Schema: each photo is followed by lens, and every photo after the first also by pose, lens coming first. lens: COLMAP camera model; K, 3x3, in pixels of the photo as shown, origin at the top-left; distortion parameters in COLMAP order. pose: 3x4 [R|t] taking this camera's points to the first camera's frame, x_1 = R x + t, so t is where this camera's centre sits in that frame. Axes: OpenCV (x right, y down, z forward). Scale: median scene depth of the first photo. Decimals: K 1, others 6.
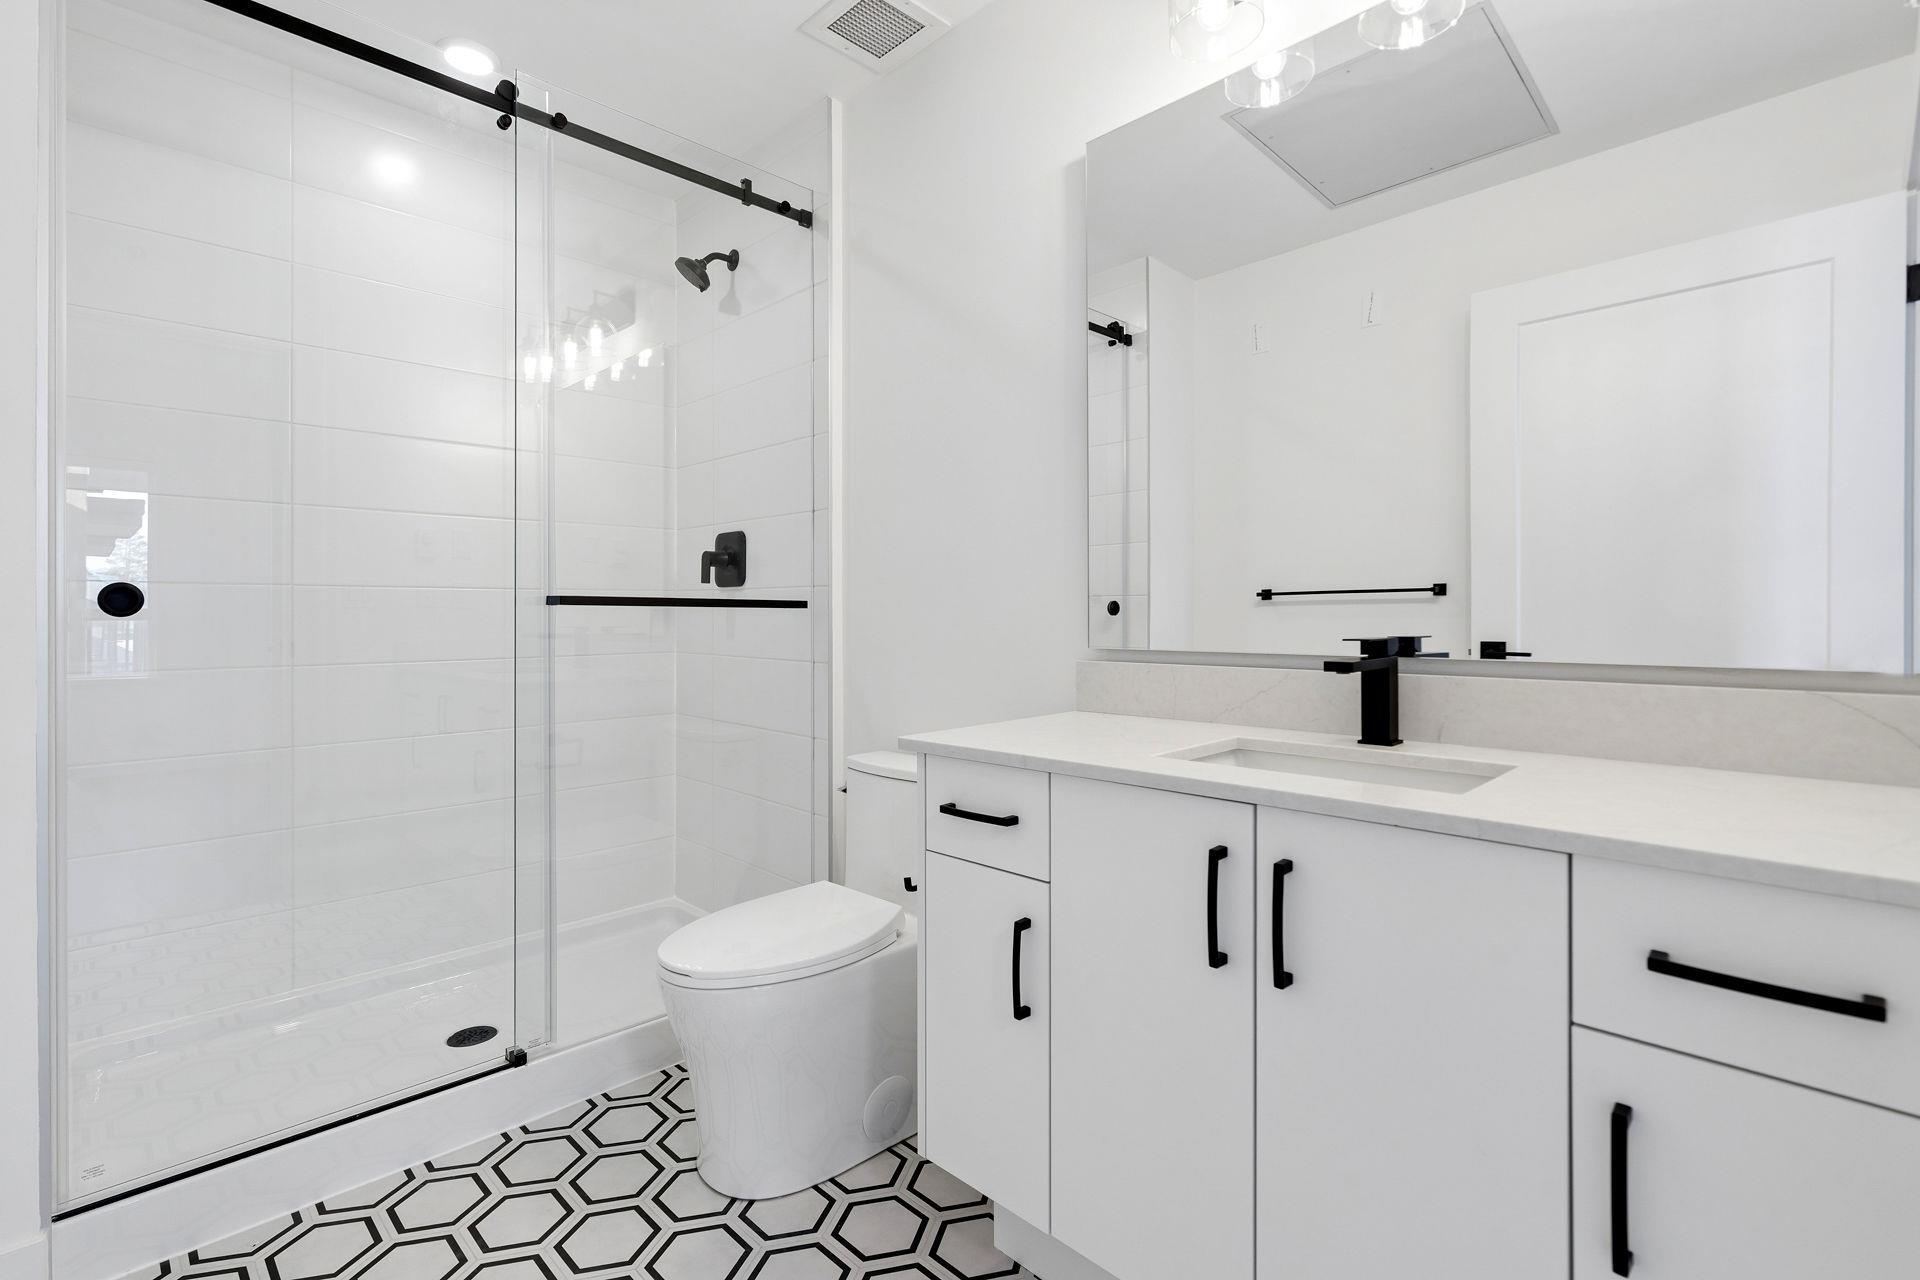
lens RADIAL K [[884.7, 0, 937.8], [0, 884.7, 618.0], [0, 0, 1]] dist [-0.003201, 0.000106]
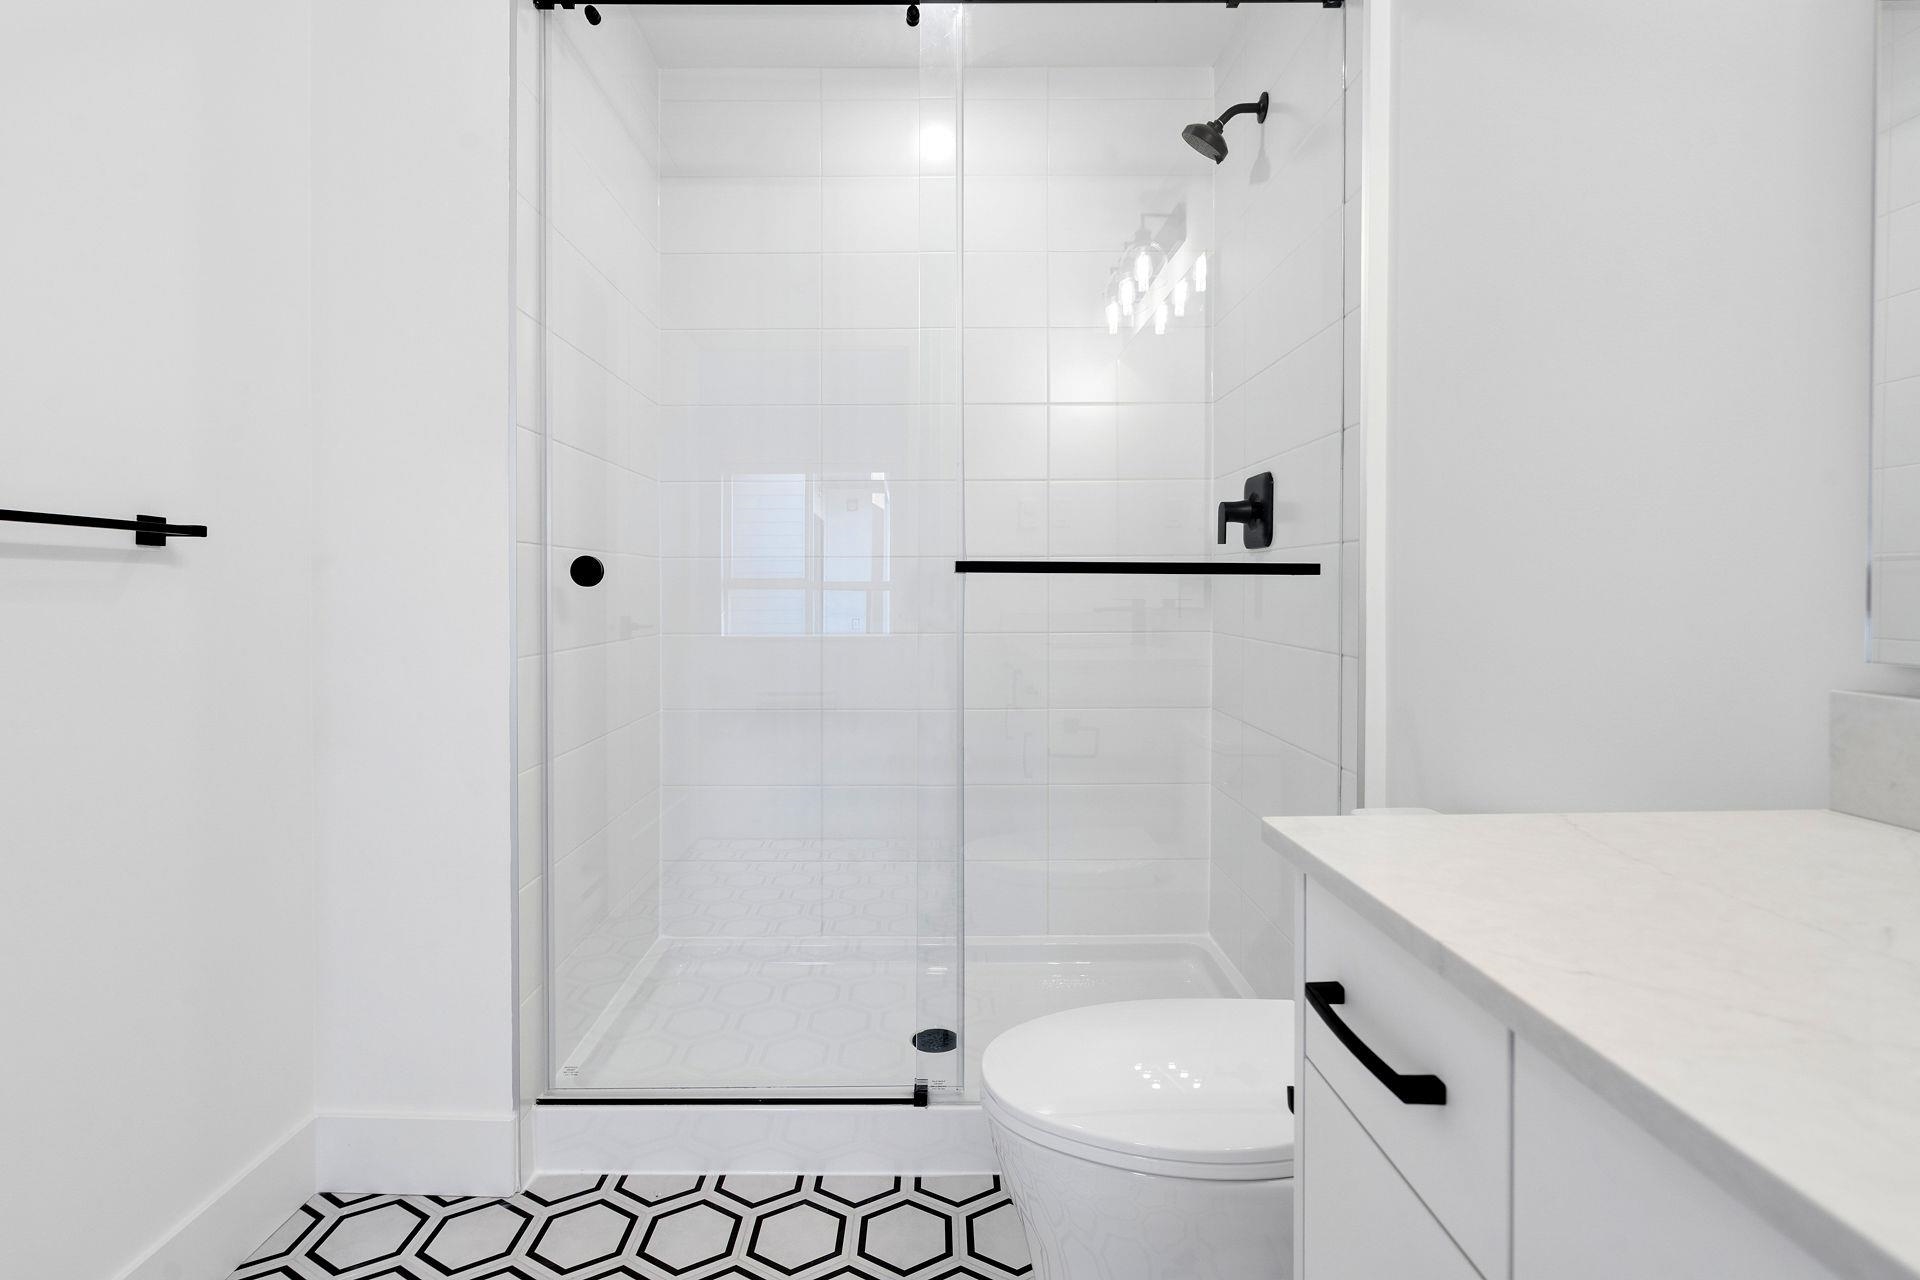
lens RADIAL K [[888.3, 0, 956.2], [0, 888.3, 596.7], [0, 0, 1]] dist [-0.000614, 0.000050]
pose [[0.718227, 0.009687, -0.695741, 0.120374], [-0.004003, 0.999944, 0.009790, 0.000152], [0.695797, -0.004246, 0.718226, 0.317486]]
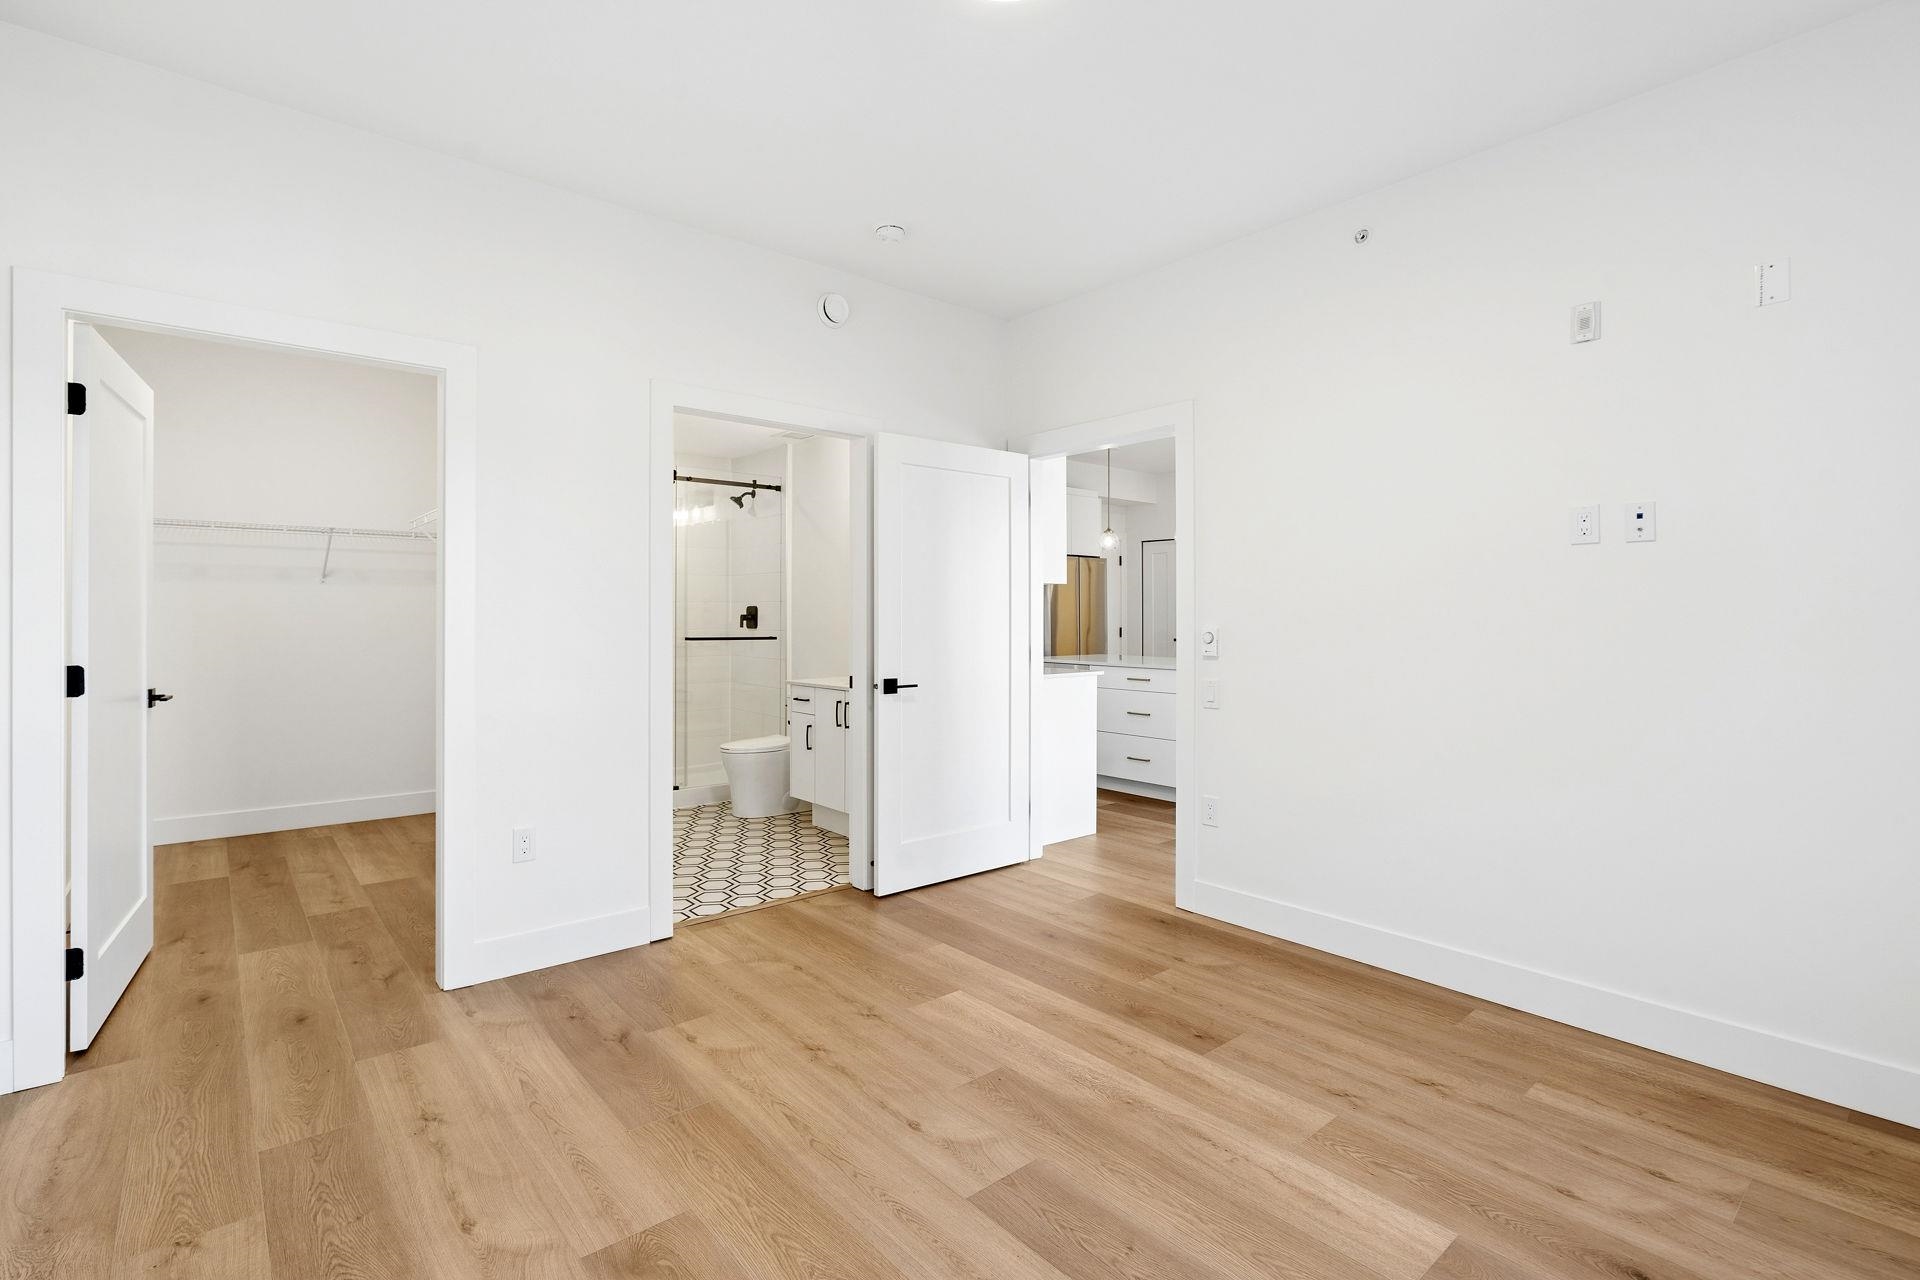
lens RADIAL K [[884.7, 0, 937.8], [0, 884.7, 618.0], [0, 0, 1]] dist [-0.003201, 0.000106]
pose [[0.996683, 0.002015, -0.081356, 0.540598], [-0.001958, 0.999998, 0.000783, -0.077172], [0.081357, -0.000621, 0.996685, -1.582580]]
